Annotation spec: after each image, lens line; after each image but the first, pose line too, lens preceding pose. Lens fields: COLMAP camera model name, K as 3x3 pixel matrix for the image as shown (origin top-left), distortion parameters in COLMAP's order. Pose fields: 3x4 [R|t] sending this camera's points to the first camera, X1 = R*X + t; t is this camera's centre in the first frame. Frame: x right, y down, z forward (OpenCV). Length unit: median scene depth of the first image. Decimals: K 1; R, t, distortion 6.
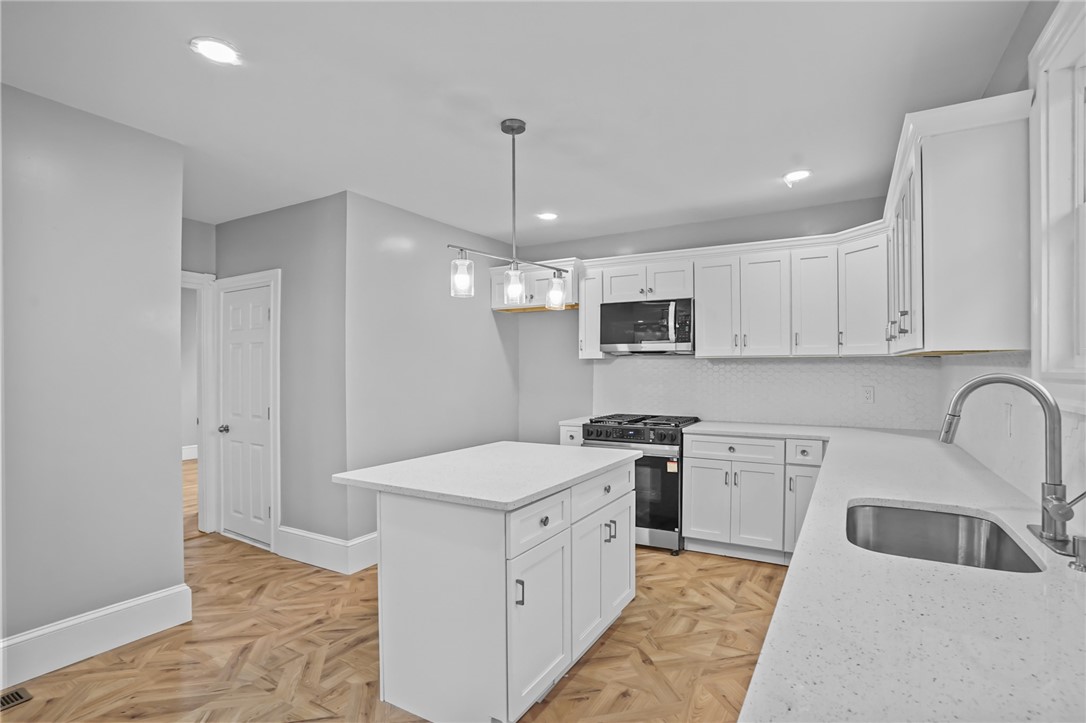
lens RADIAL K [[560.9, 0, 551.7], [0, 560.9, 360.8], [0, 0, 1]] dist [0.012640, 0.000379]
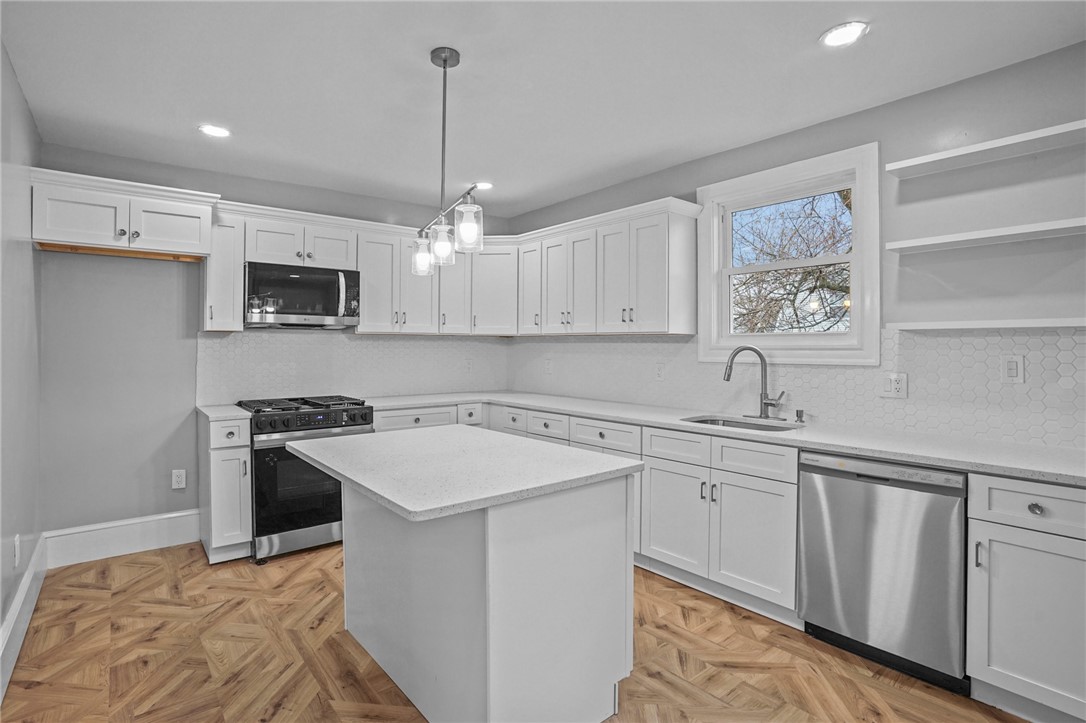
lens RADIAL K [[538.2, 0, 531.0], [0, 538.2, 343.8], [0, 0, 1]] dist [-0.039670, 0.013759]
pose [[0.387042, 0.009257, 0.922016, -0.500622], [-0.015038, 0.999880, -0.003726, 0.012432], [-0.921940, -0.012424, 0.387134, 0.380280]]
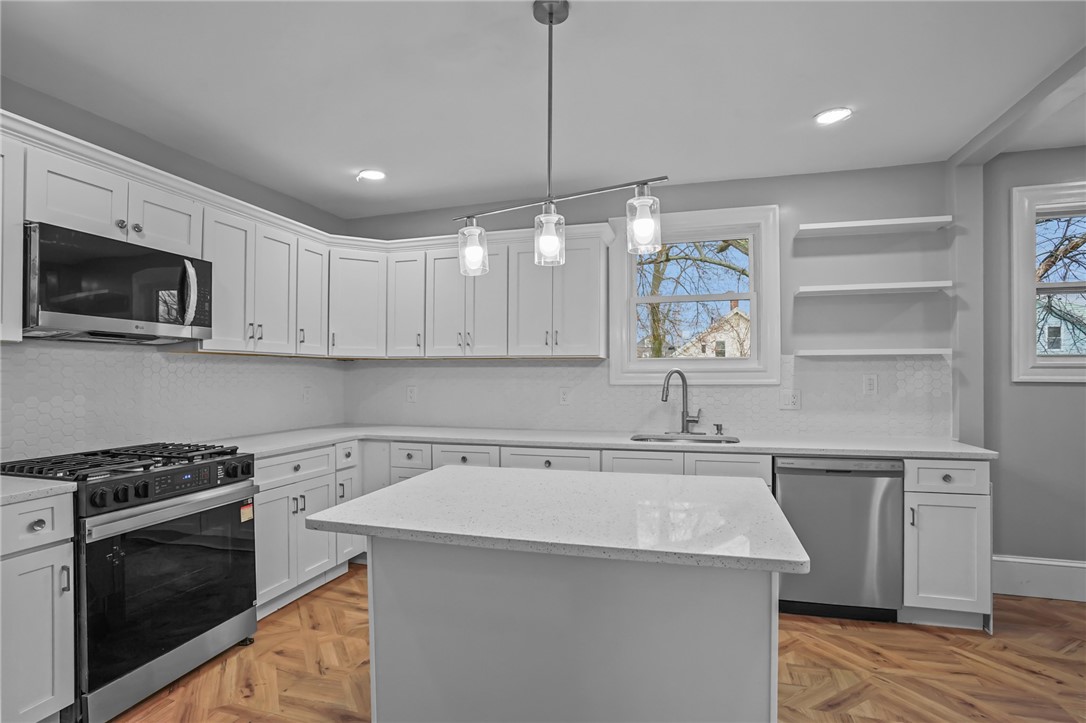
lens RADIAL K [[538.2, 0, 536.4], [0, 538.2, 366.7], [0, 0, 1]] dist [-0.039670, 0.013759]
pose [[-0.206237, 0.019247, 0.978313, -0.463000], [-0.009565, 0.999719, -0.021685, 0.024467], [-0.978455, -0.013830, -0.205995, 0.769619]]
